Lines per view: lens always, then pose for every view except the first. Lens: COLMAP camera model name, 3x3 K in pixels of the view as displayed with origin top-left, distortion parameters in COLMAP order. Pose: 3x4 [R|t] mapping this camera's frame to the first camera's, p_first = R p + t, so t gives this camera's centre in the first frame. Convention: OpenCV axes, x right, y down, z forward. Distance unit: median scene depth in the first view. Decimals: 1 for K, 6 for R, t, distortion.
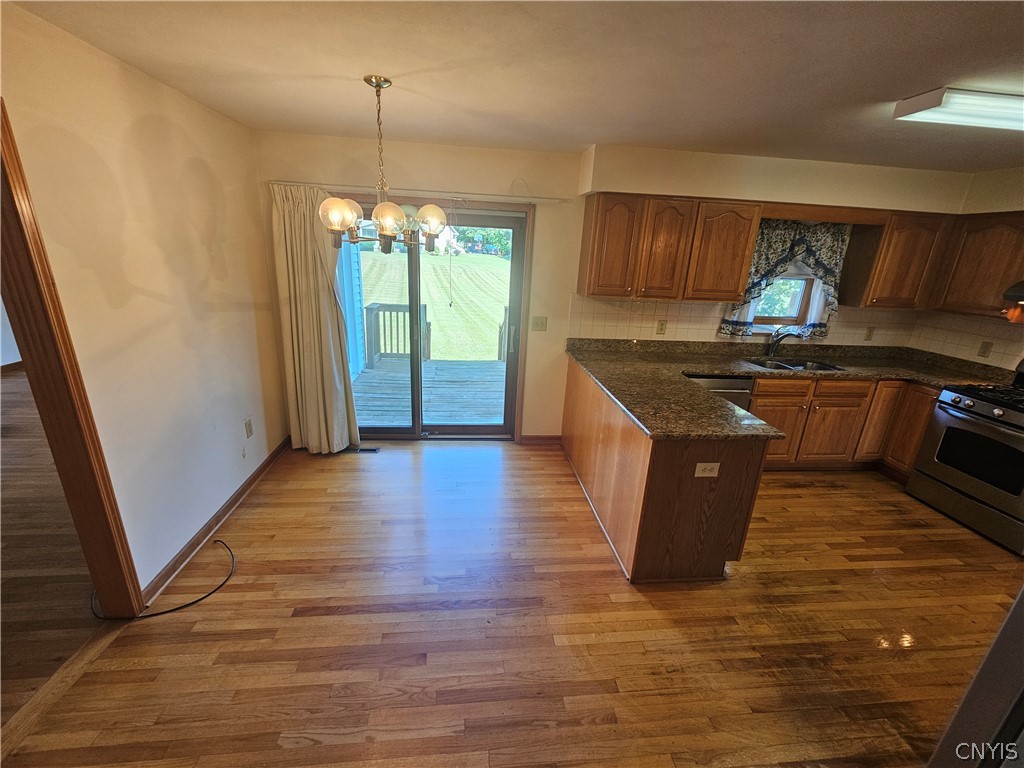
lens RADIAL K [[421.2, 0, 510.6], [0, 421.2, 384.0], [0, 0, 1]] dist [-0.002399, 0.000898]
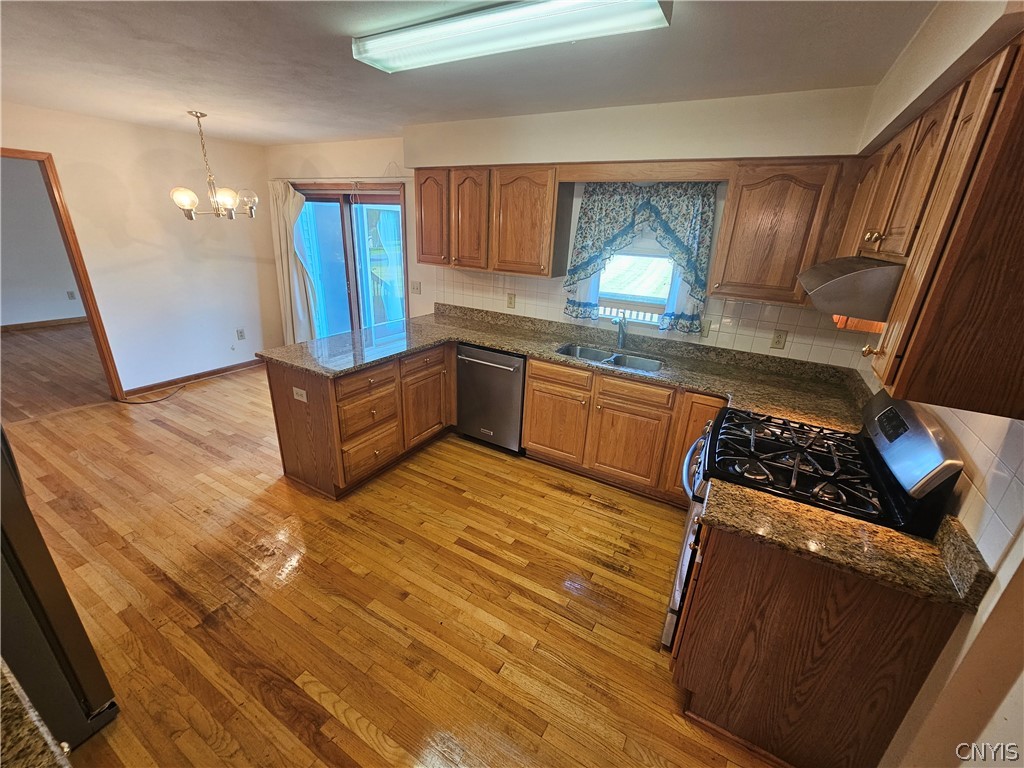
lens RADIAL K [[421.2, 0, 508.6], [0, 421.2, 383.4], [0, 0, 1]] dist [-0.002399, 0.000898]
pose [[0.812699, 0.196038, -0.548716, 1.056004], [-0.183261, 0.979912, 0.078665, -0.023829], [0.553115, 0.036627, 0.832300, 0.201706]]
